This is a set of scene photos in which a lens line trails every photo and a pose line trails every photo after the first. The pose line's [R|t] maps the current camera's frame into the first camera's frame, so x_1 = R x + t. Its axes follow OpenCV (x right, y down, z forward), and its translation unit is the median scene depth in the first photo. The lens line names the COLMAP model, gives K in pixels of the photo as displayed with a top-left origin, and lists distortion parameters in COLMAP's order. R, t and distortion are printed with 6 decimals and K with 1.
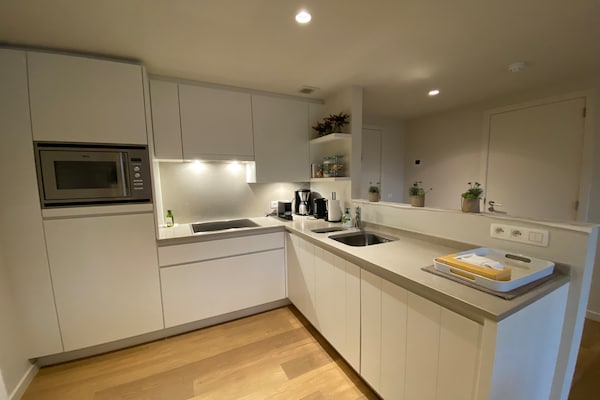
lens RADIAL K [[240.6, 0, 299.9], [0, 240.6, 204.5], [0, 0, 1]] dist [-0.001449, -0.000515]
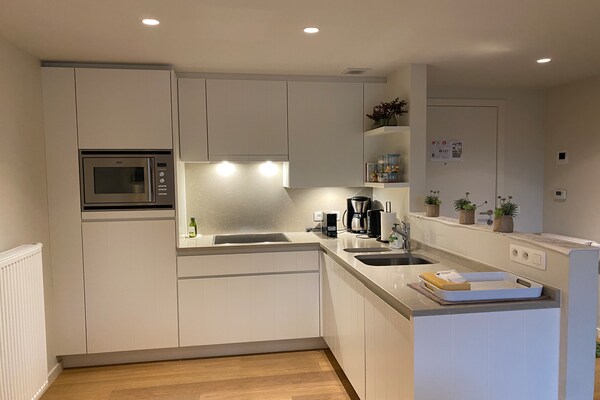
lens RADIAL K [[462.5, 0, 300.0], [0, 462.5, 200.0], [0, 0, 1]] dist [0.075626, 0.002146]
pose [[0.953653, 0.023662, -0.299976, 0.356079], [-0.036304, 0.998669, -0.036639, 0.005731], [0.298710, 0.045831, 0.953243, -0.525900]]
